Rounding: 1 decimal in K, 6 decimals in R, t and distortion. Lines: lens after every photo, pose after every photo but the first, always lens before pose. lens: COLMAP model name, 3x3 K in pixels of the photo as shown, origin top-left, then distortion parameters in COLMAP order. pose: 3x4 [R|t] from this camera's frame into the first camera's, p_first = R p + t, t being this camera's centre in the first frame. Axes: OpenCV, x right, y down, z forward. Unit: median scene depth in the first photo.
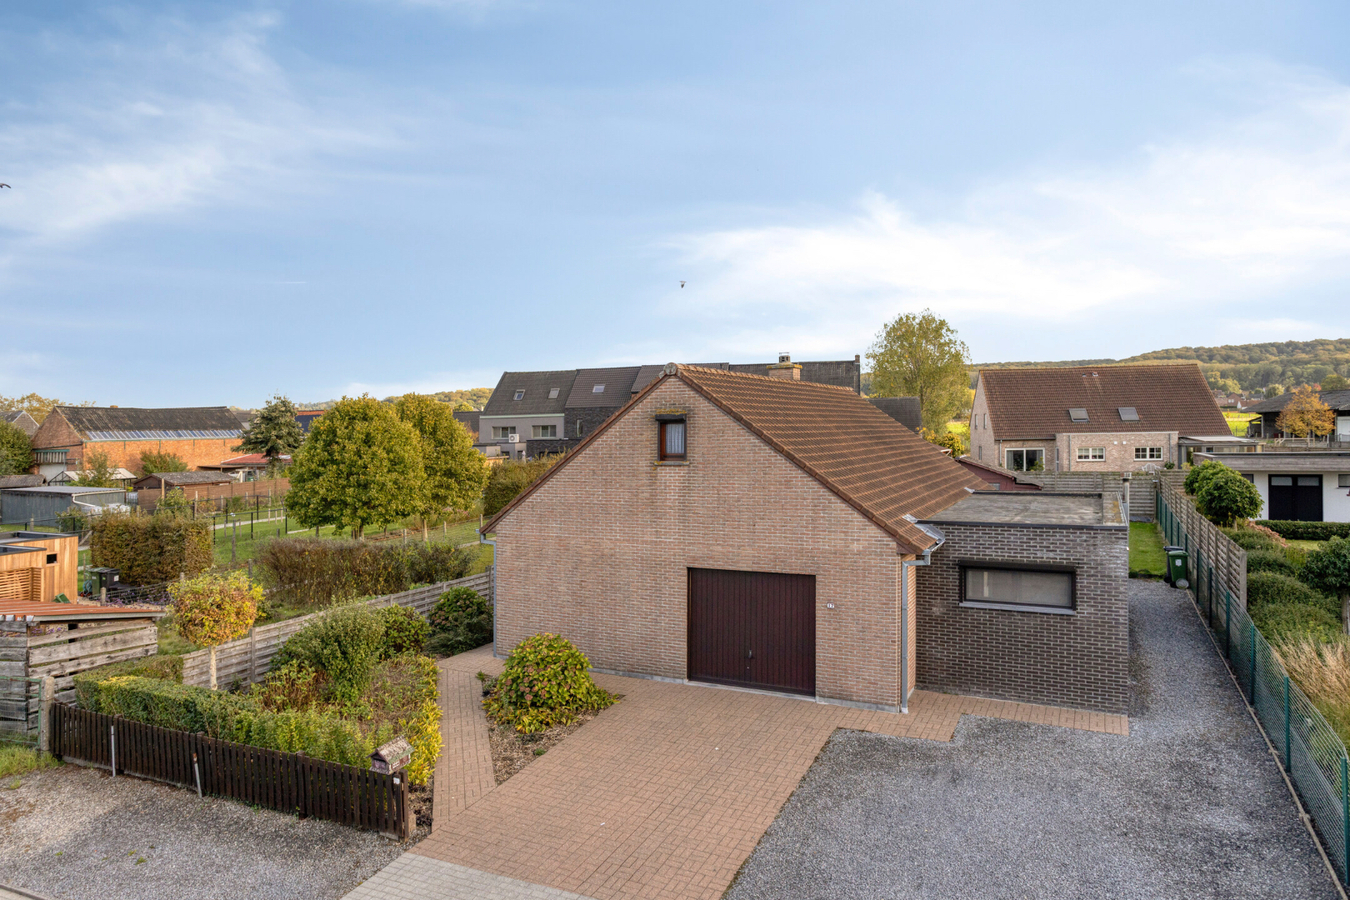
lens RADIAL K [[847.7, 0, 678.7], [0, 847.7, 369.7], [0, 0, 1]] dist [-0.013970, 0.001315]
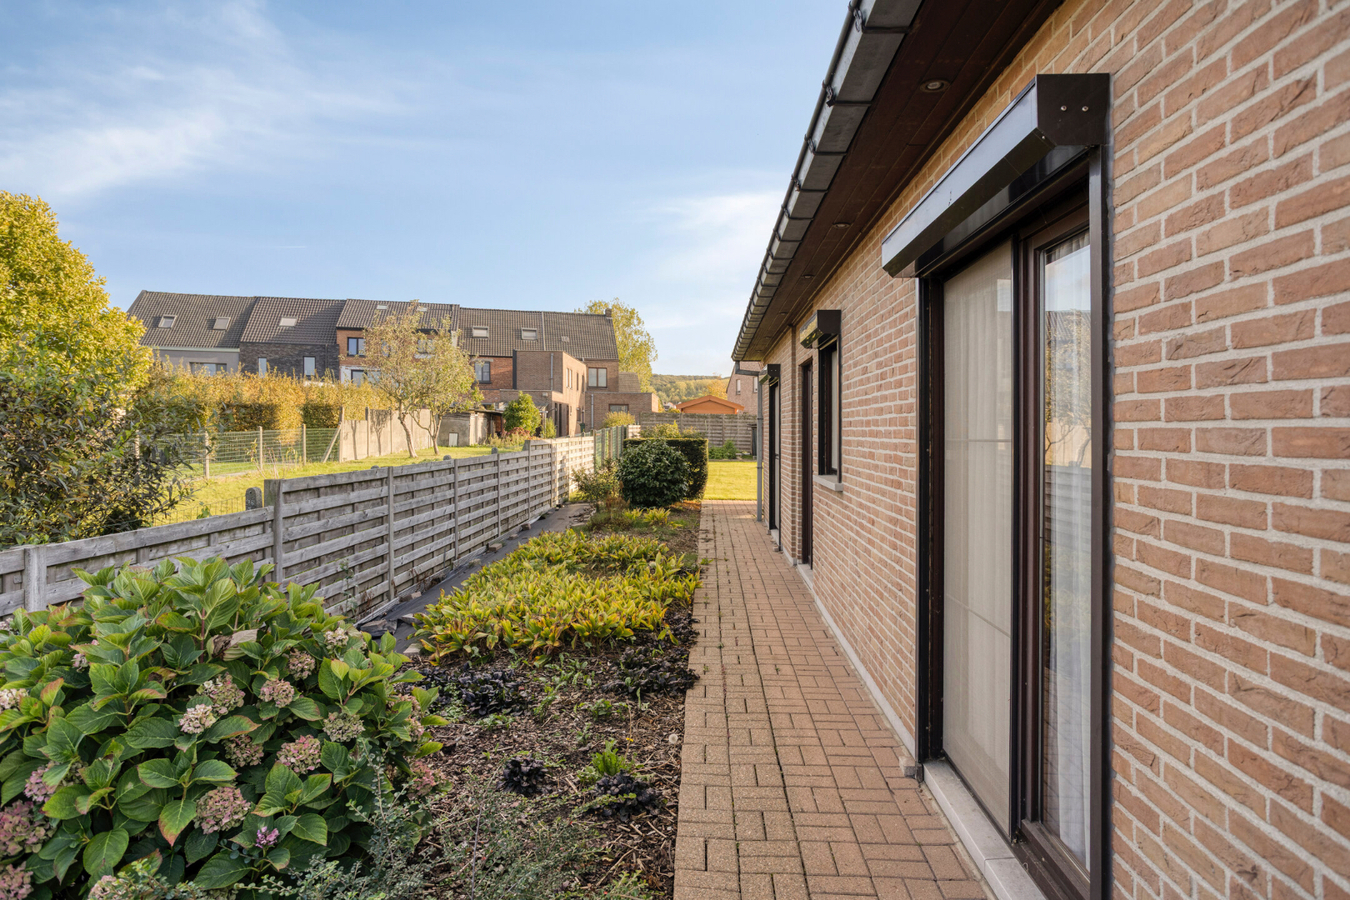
lens RADIAL K [[782.1, 0, 656.3], [0, 782.1, 420.2], [0, 0, 1]] dist [-0.027215, 0.037201]
pose [[0.919413, 0.041187, 0.391132, -0.312026], [-0.065216, 0.996699, 0.048346, 0.291989], [-0.387850, -0.069958, 0.919064, 1.126264]]
